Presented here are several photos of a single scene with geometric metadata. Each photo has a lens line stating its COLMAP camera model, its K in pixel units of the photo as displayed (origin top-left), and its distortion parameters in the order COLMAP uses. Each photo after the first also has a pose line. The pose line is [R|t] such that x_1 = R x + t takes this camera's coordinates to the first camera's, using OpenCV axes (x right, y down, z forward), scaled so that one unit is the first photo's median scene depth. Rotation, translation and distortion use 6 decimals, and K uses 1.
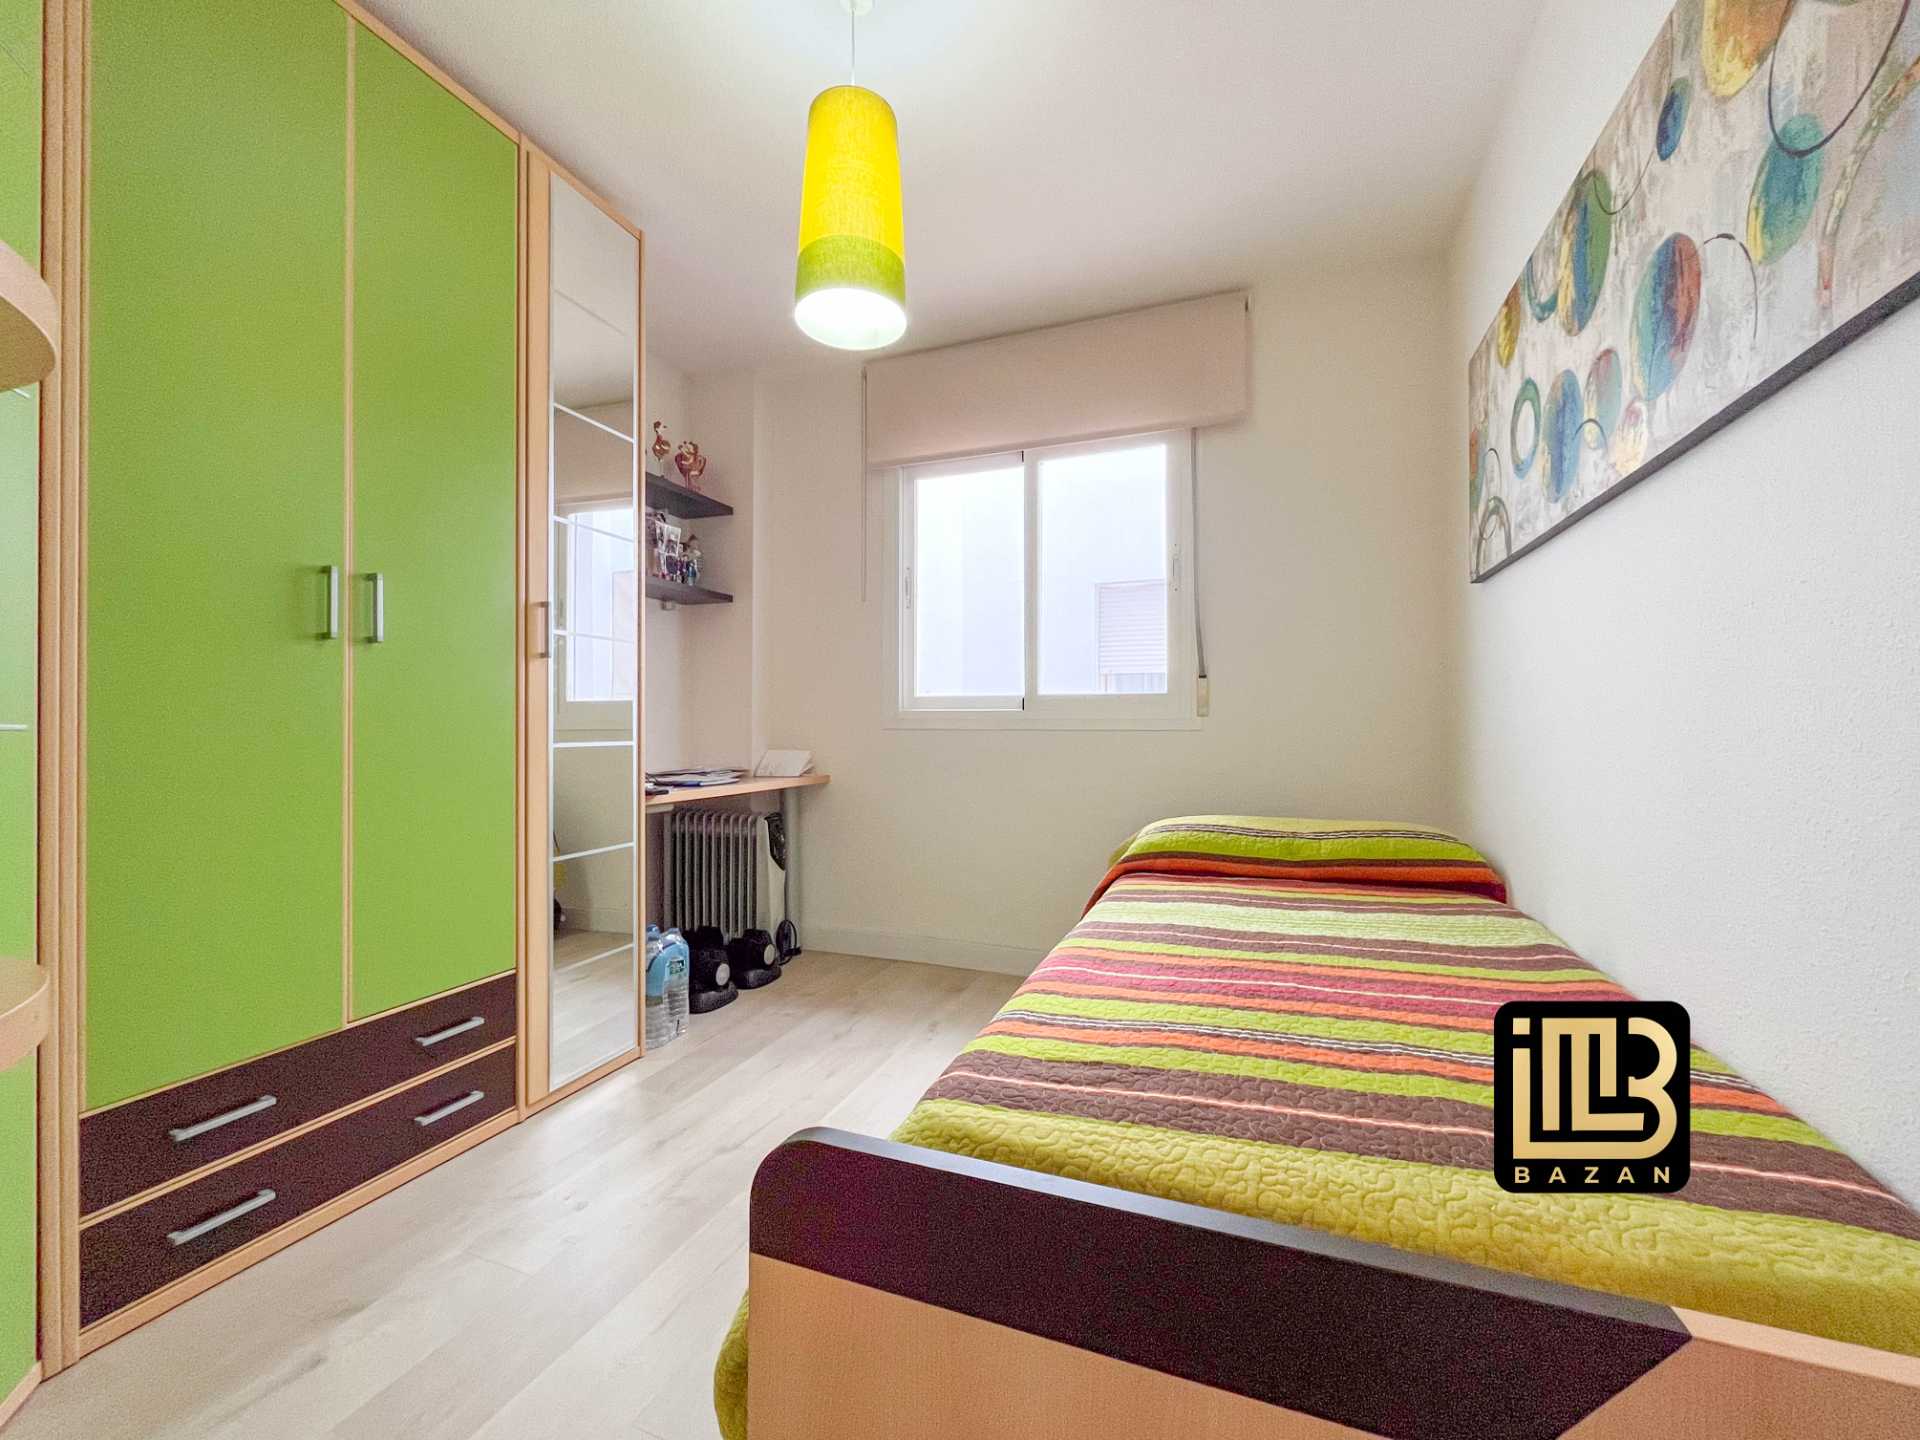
lens RADIAL K [[782.3, 0, 961.2], [0, 782.3, 723.5], [0, 0, 1]] dist [-0.001704, -0.000018]
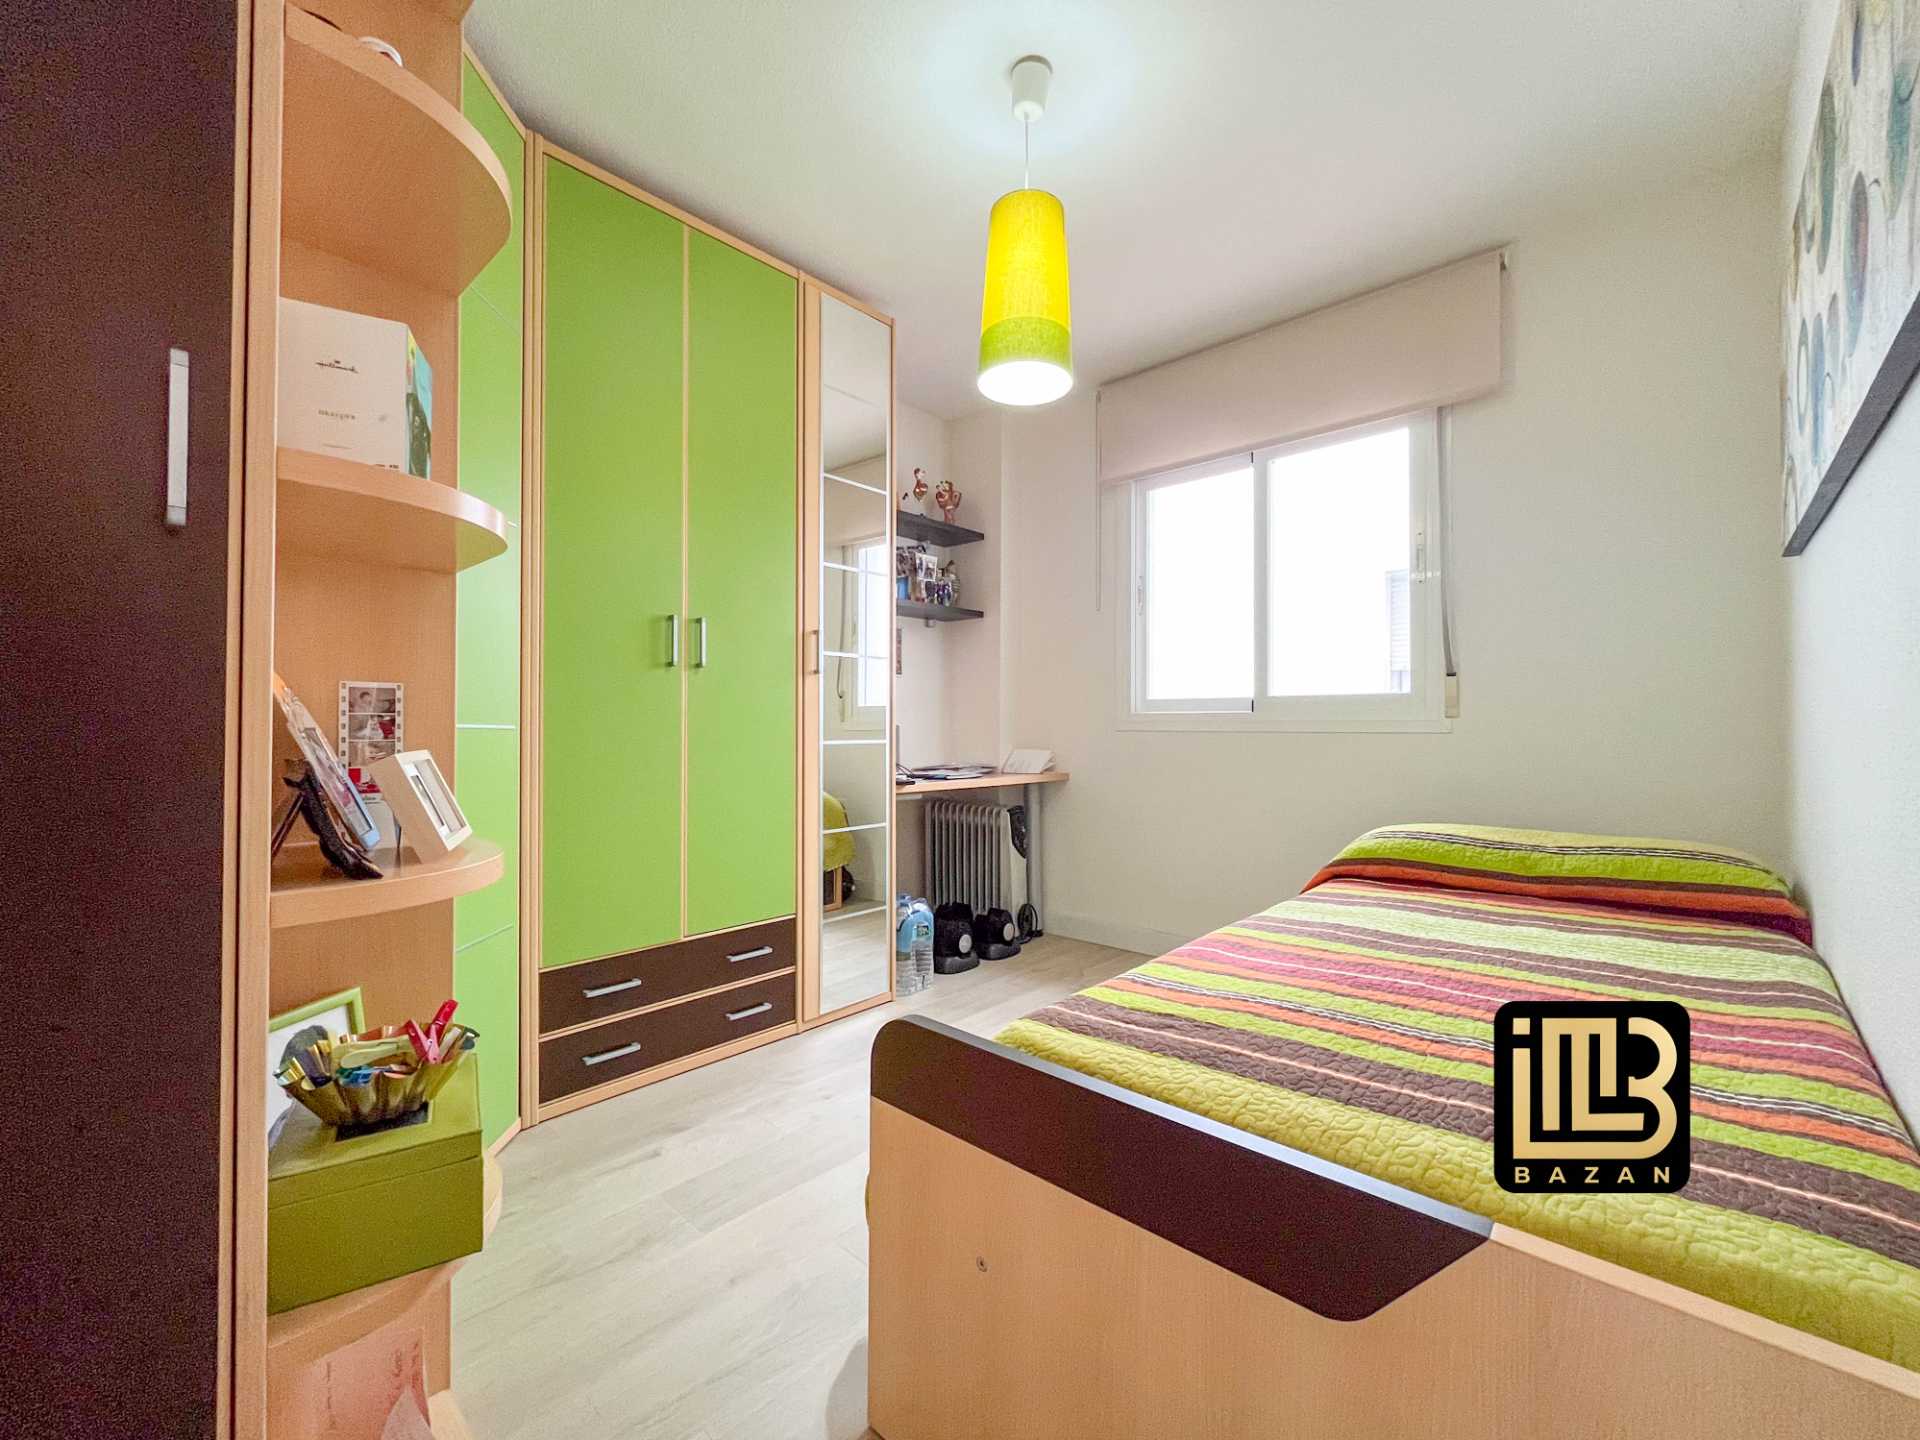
lens RADIAL K [[786.1, 0, 960.8], [0, 786.1, 723.6], [0, 0, 1]] dist [-0.002005, 0.000169]
pose [[0.929272, -0.000519, -0.369395, 0.140963], [-0.000300, 0.999998, -0.002161, -0.000136], [0.369395, 0.002119, 0.929270, -0.093426]]
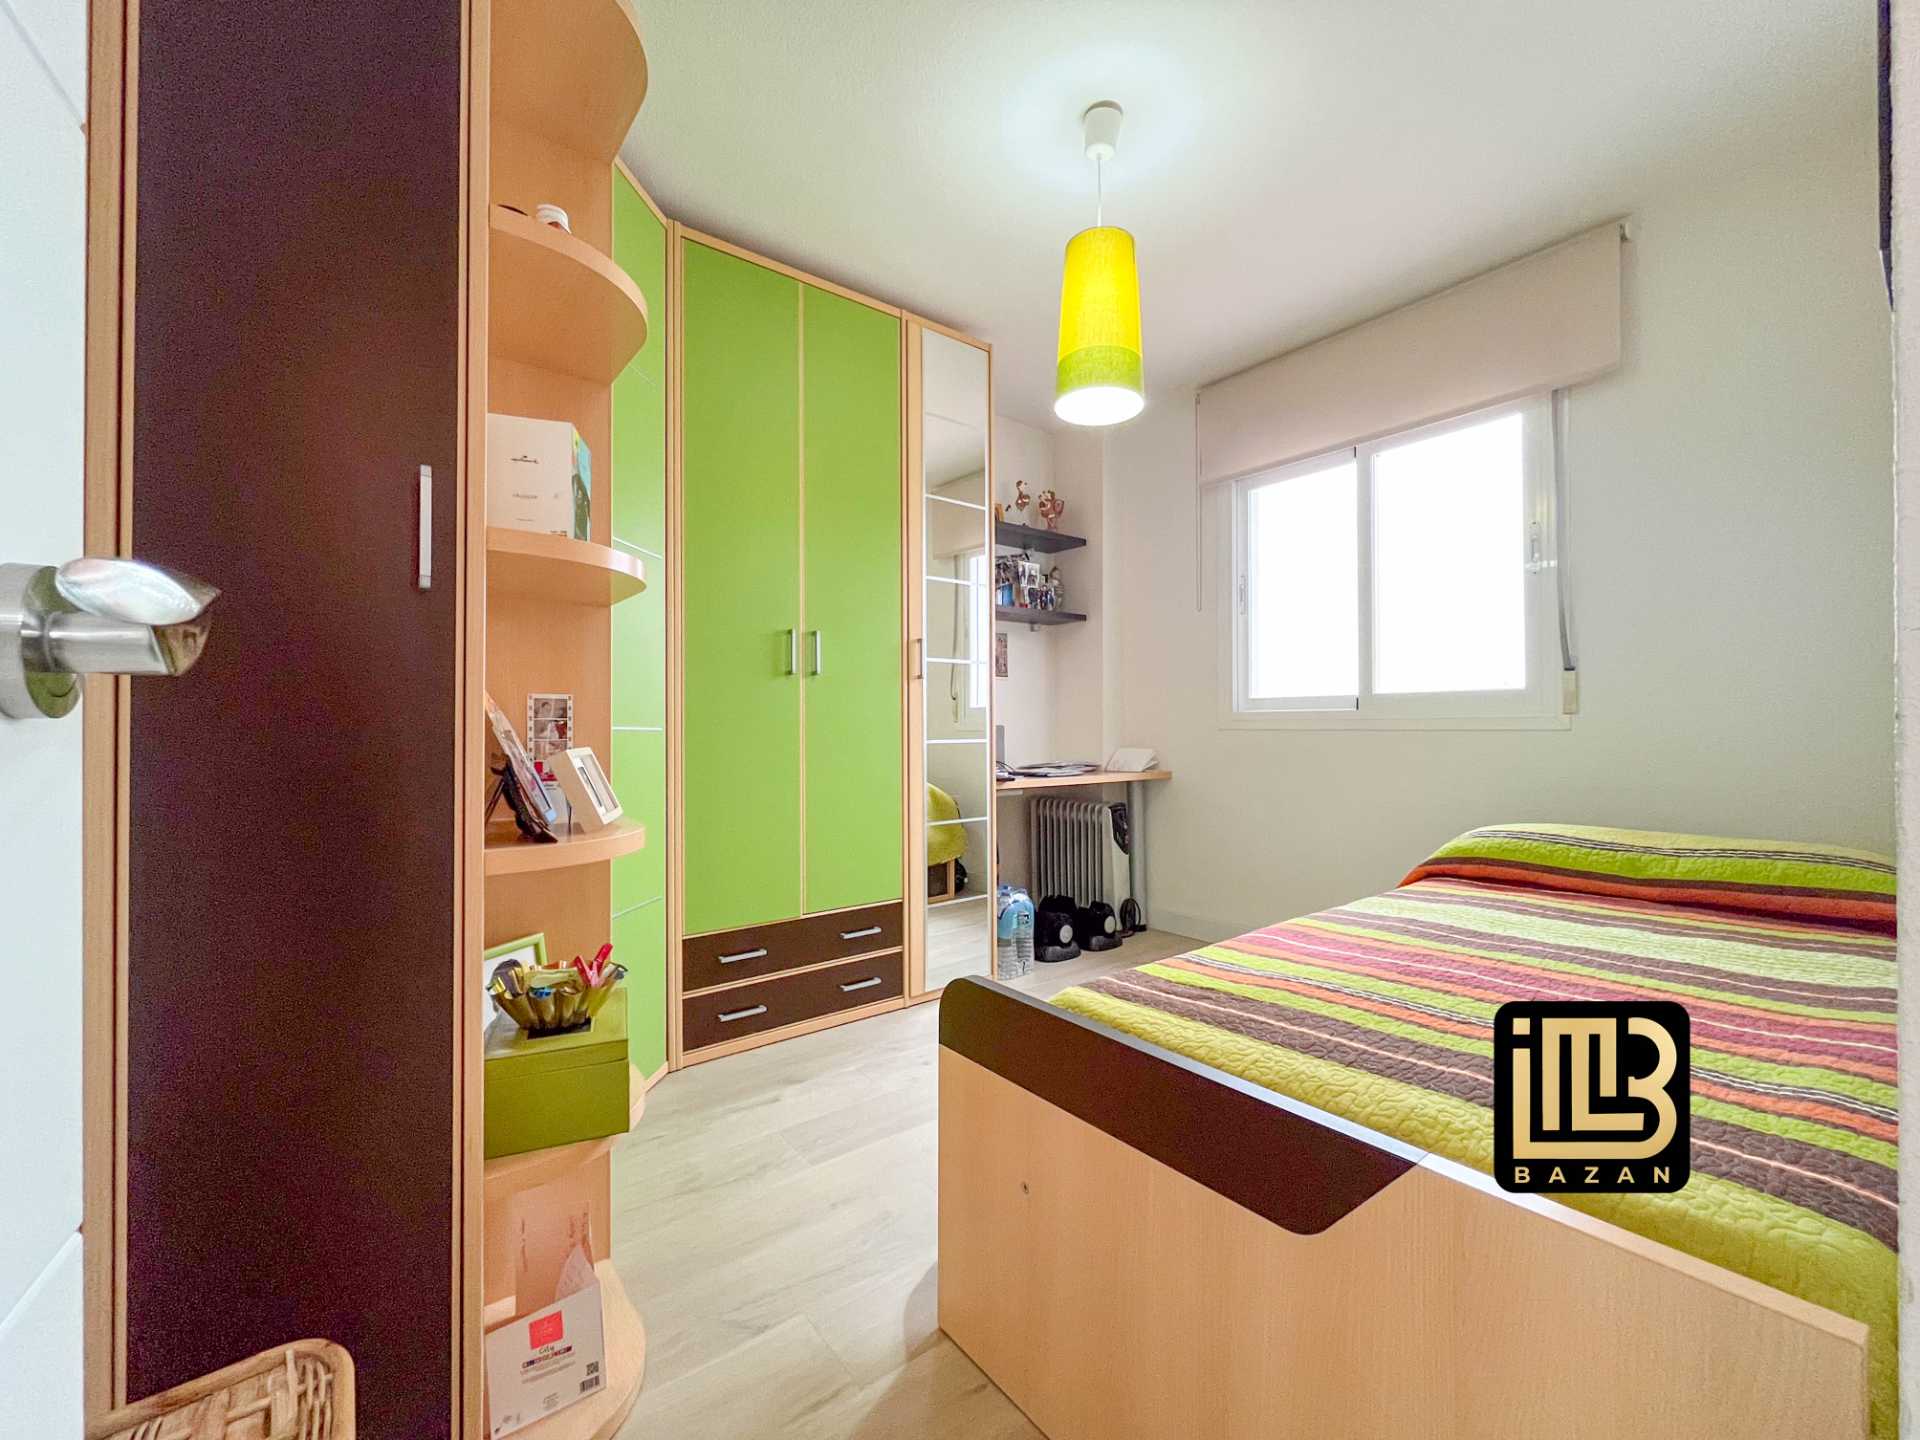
lens RADIAL K [[782.3, 0, 961.2], [0, 782.3, 723.5], [0, 0, 1]] dist [-0.001704, -0.000018]
pose [[0.857402, -0.006384, -0.514607, 0.215405], [0.005791, 0.999979, -0.002757, -0.000144], [0.514614, -0.000617, 0.857422, -0.137267]]
